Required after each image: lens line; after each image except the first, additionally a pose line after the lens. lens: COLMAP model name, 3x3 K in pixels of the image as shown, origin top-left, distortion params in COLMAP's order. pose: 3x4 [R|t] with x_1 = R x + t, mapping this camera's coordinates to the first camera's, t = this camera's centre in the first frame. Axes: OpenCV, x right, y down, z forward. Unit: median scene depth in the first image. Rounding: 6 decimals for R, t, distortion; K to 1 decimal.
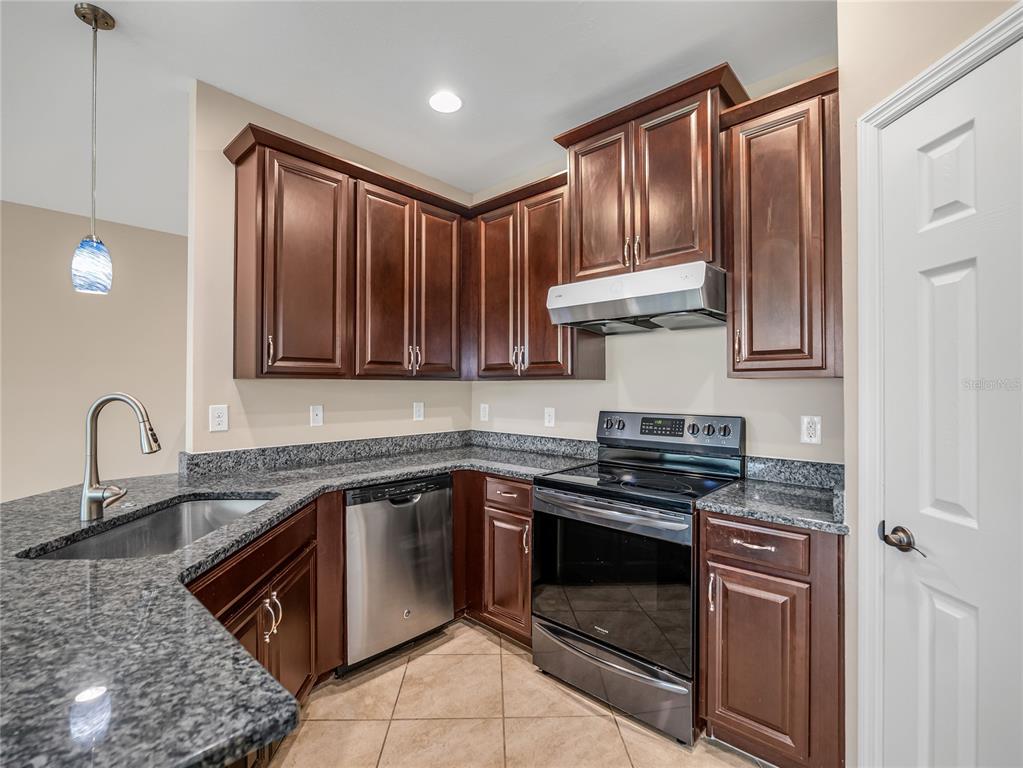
lens RADIAL K [[474.2, 0, 511.5], [0, 474.2, 384.0], [0, 0, 1]] dist [-0.013139, 0.000141]
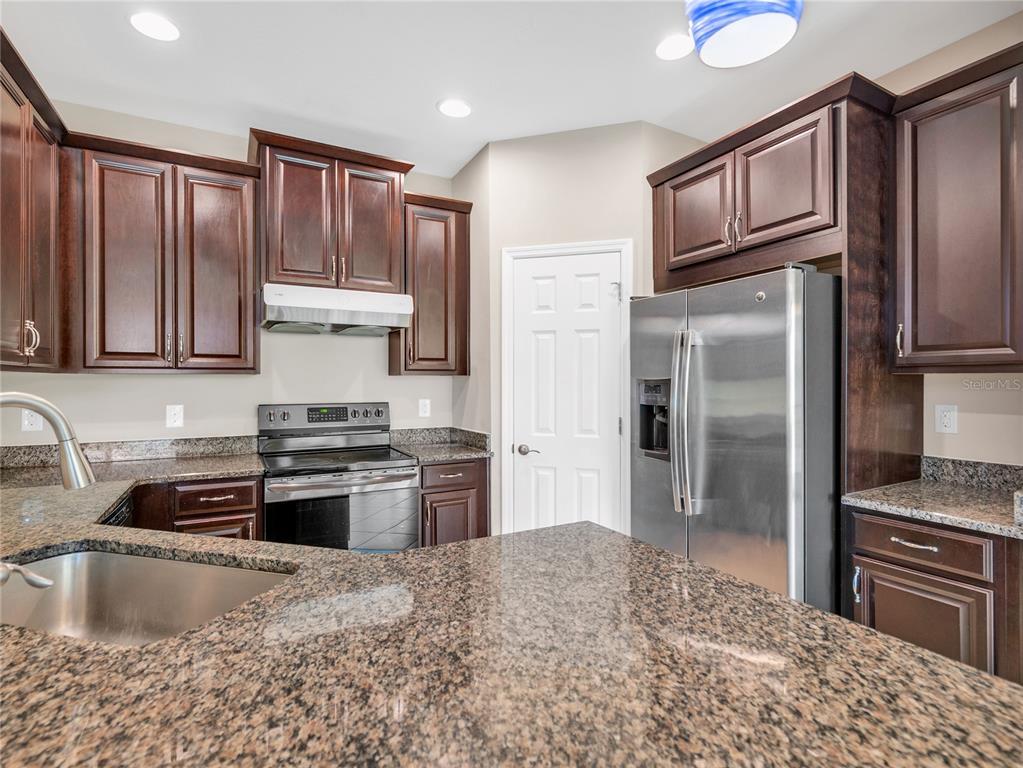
lens RADIAL K [[498.7, 0, 511.5], [0, 498.7, 384.0], [0, 0, 1]] dist [-0.005760, 0.000905]
pose [[0.329288, -0.005535, 0.944213, -0.766680], [-0.004098, 0.999965, 0.007291, 0.001851], [-0.944221, -0.006271, 0.329254, 0.151536]]
